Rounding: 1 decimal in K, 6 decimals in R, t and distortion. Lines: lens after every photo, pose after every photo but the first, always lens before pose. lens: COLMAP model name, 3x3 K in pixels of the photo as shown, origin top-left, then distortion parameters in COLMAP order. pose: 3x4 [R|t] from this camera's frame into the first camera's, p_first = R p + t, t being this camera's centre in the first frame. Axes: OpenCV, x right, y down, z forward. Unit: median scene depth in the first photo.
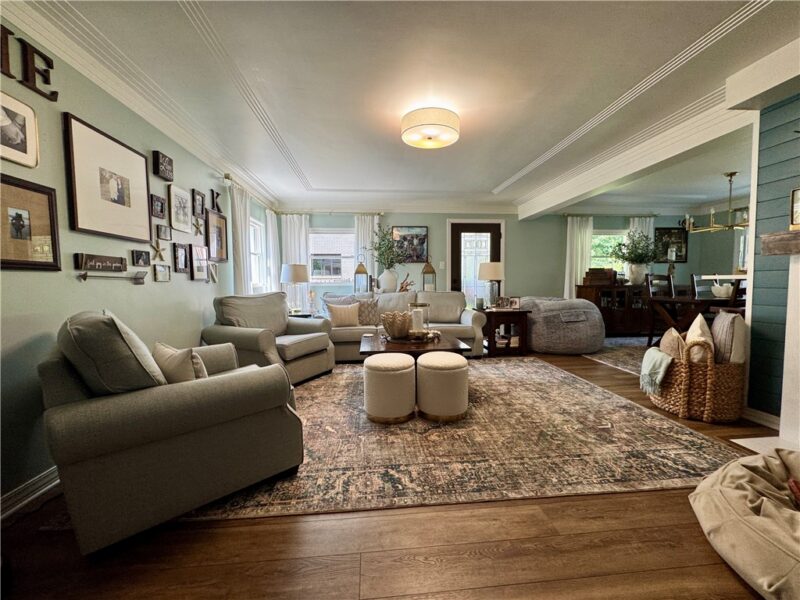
lens RADIAL K [[321.5, 0, 398.7], [0, 321.5, 299.5], [0, 0, 1]] dist [-0.003268, -0.000055]
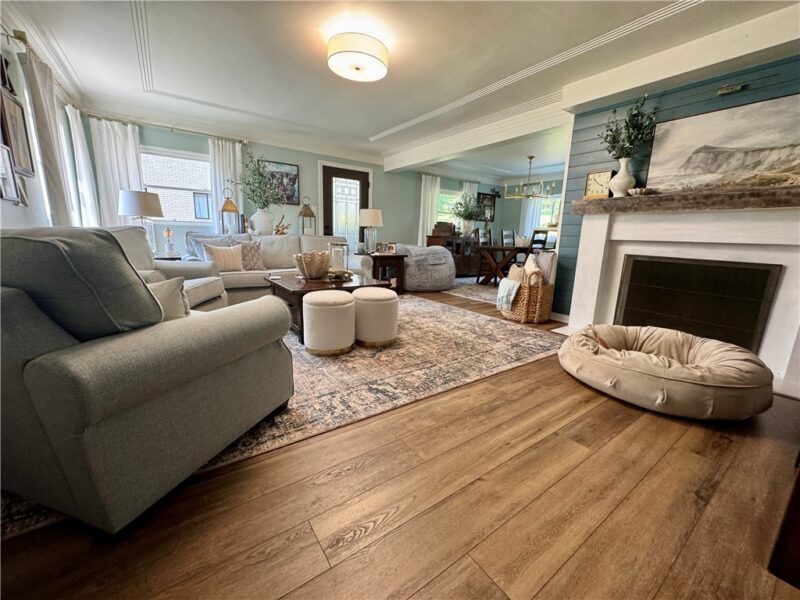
lens RADIAL K [[321.5, 0, 399.7], [0, 321.5, 300.0], [0, 0, 1]] dist [-0.003268, -0.000055]
pose [[0.863302, -0.063778, 0.500642, -0.366498], [-0.009981, 0.989631, 0.143284, 0.055670], [-0.504590, -0.128694, 0.853714, 0.022334]]
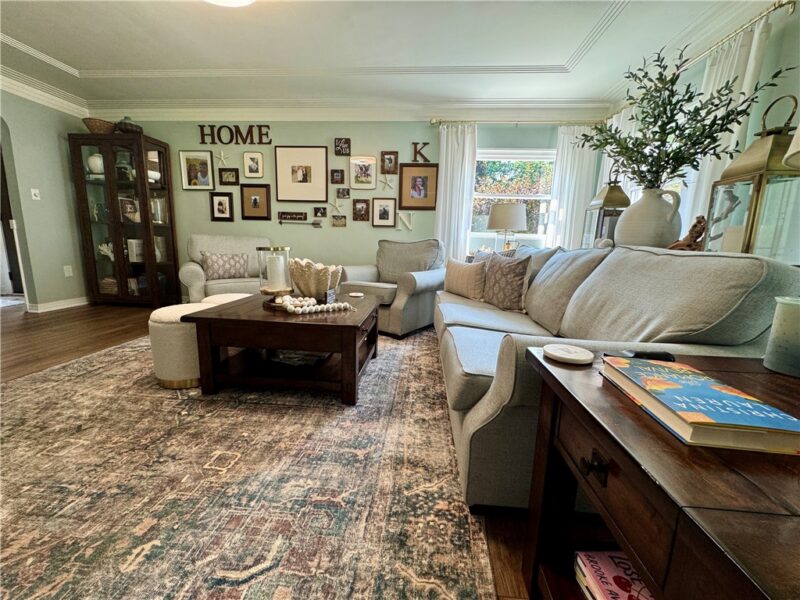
lens RADIAL K [[321.5, 0, 399.1], [0, 321.5, 299.9], [0, 0, 1]] dist [-0.003268, -0.000055]
pose [[-0.167345, 0.175534, -0.970146, 0.866755], [-0.079761, 0.978386, 0.190784, -0.031842], [0.982667, 0.109307, -0.149727, 1.738598]]
